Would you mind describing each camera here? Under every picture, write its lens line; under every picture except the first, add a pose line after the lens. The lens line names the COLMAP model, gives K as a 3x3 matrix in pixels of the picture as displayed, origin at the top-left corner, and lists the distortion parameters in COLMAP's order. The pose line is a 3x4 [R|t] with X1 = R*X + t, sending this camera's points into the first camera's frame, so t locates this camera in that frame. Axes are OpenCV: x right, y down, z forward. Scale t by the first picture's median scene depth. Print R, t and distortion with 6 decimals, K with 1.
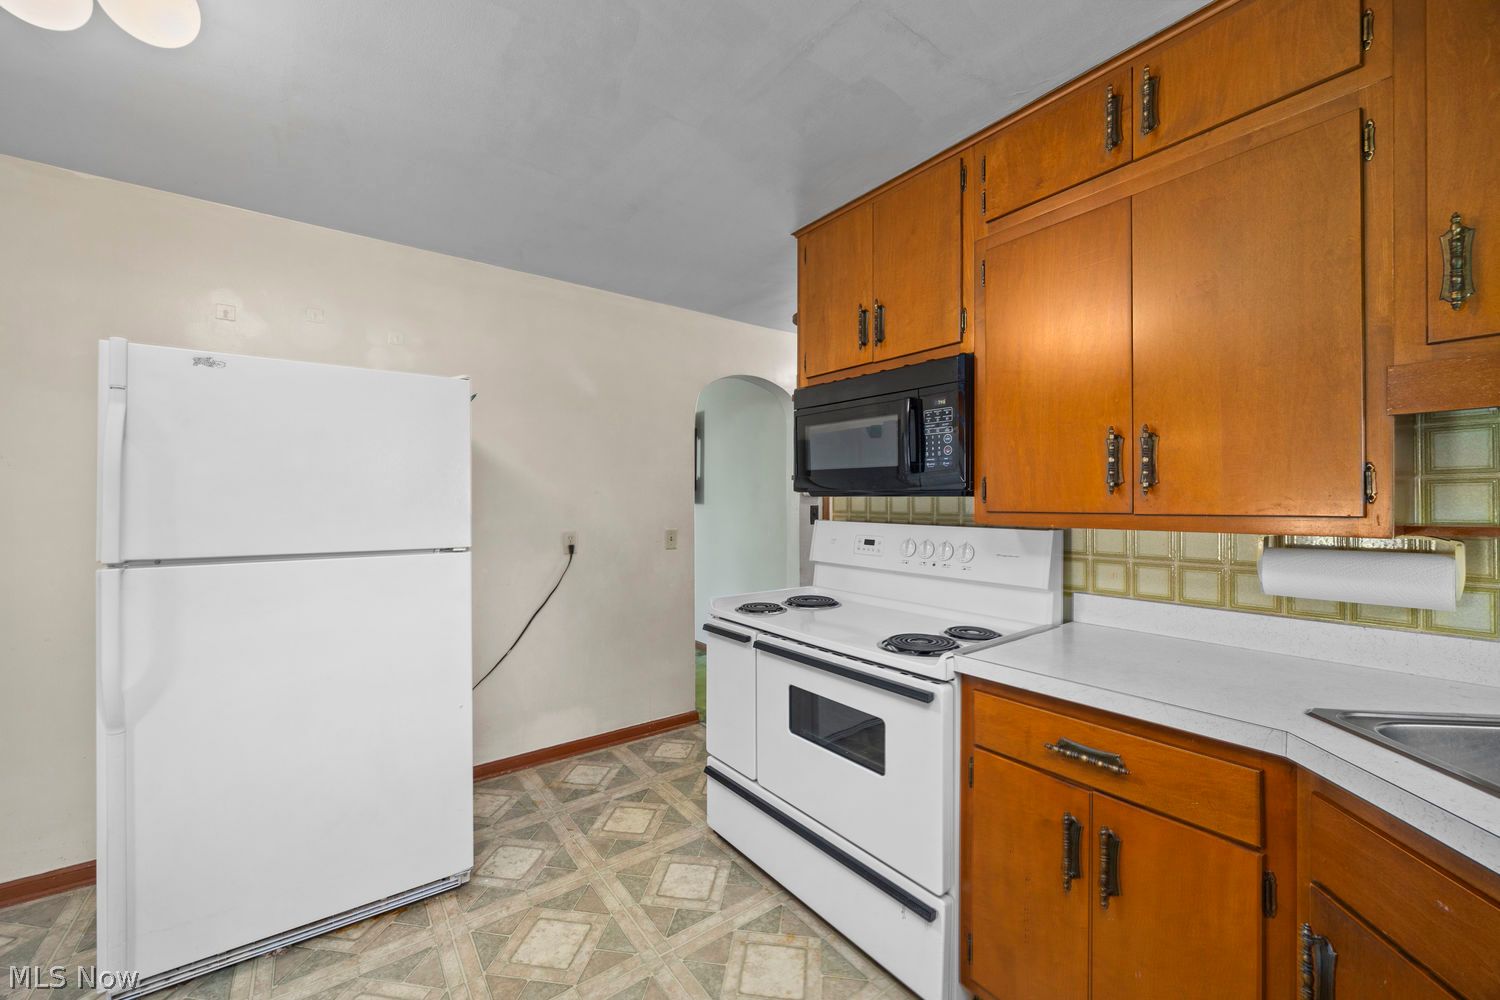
lens RADIAL K [[574.9, 0, 750.9], [0, 574.9, 498.0], [0, 0, 1]] dist [-0.000734, 0.000189]
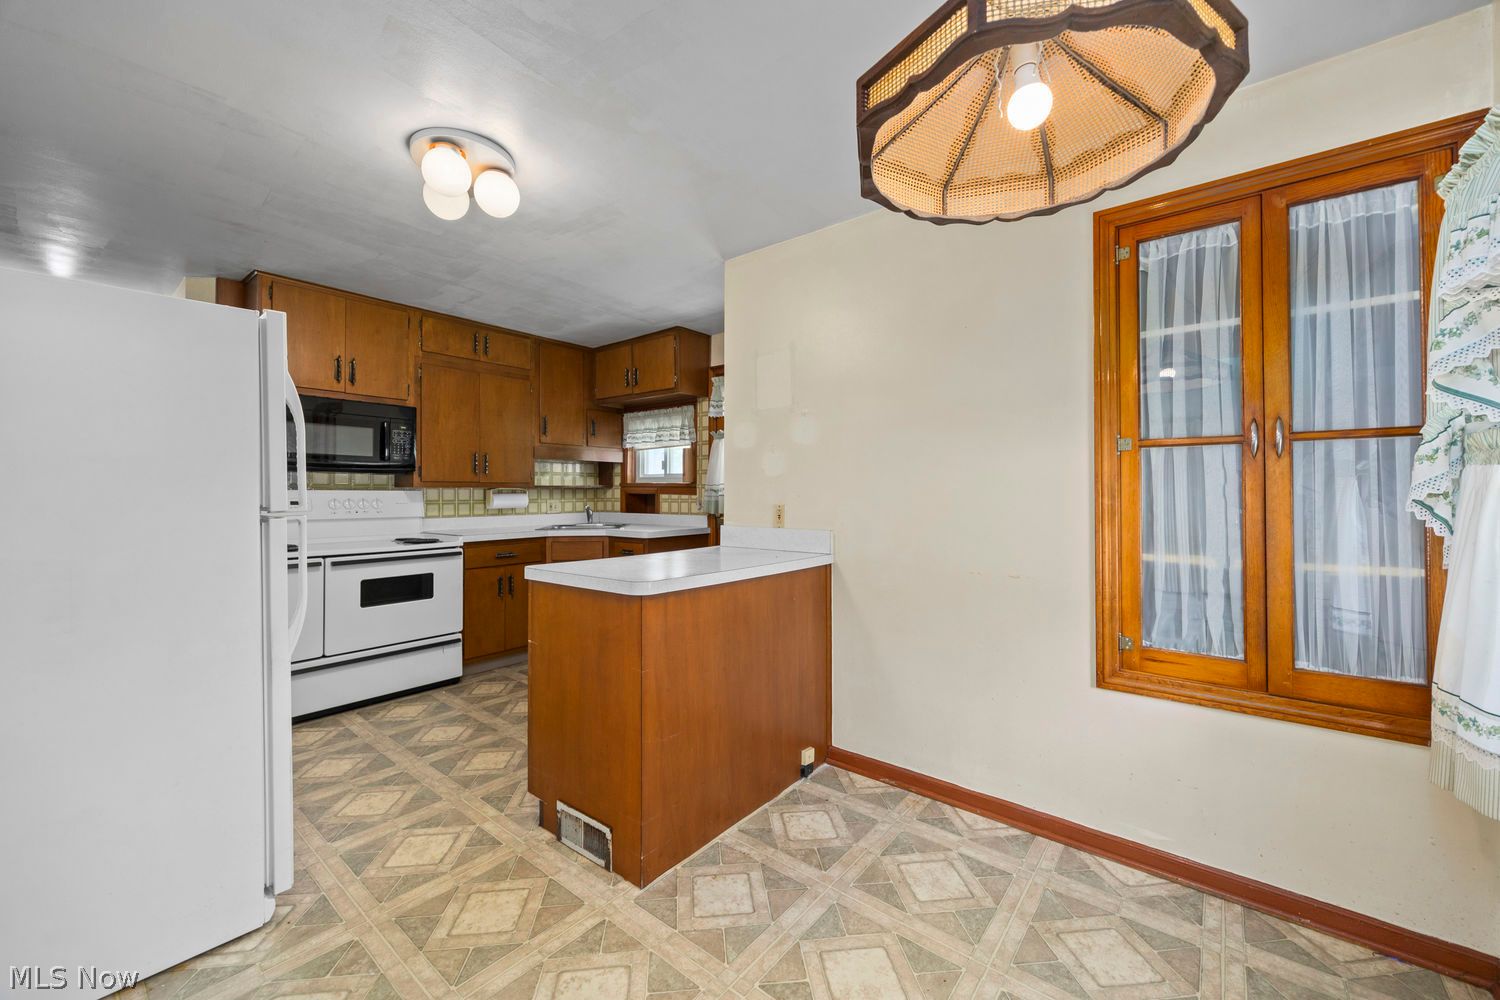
lens RADIAL K [[574.9, 0, 750.9], [0, 574.9, 498.0], [0, 0, 1]] dist [-0.000734, 0.000189]
pose [[-0.257253, -0.008897, 0.966303, -2.159168], [-0.004580, 0.999958, 0.007988, 0.067004], [-0.966333, -0.002371, -0.257283, 0.363052]]
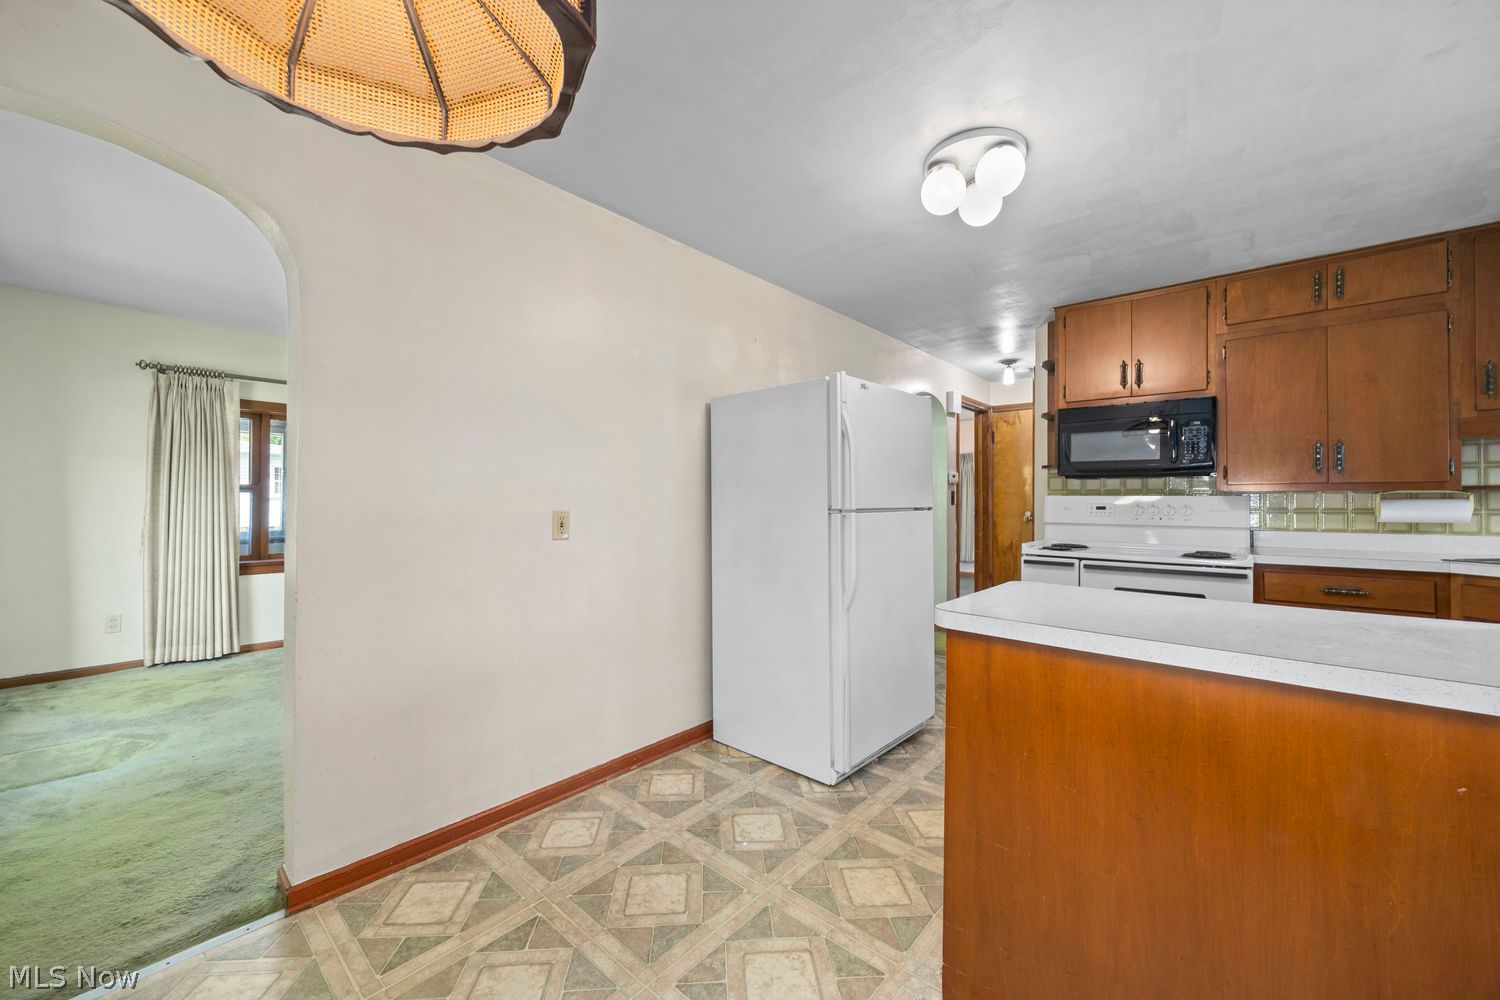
lens RADIAL K [[581.1, 0, 749.7], [0, 581.1, 493.9], [0, 0, 1]] dist [0.000859, -0.000115]
pose [[0.977007, 0.002594, 0.213190, -1.528787], [-0.001326, 0.999981, -0.006091, 0.070718], [-0.213202, 0.005668, 0.976992, -0.495974]]
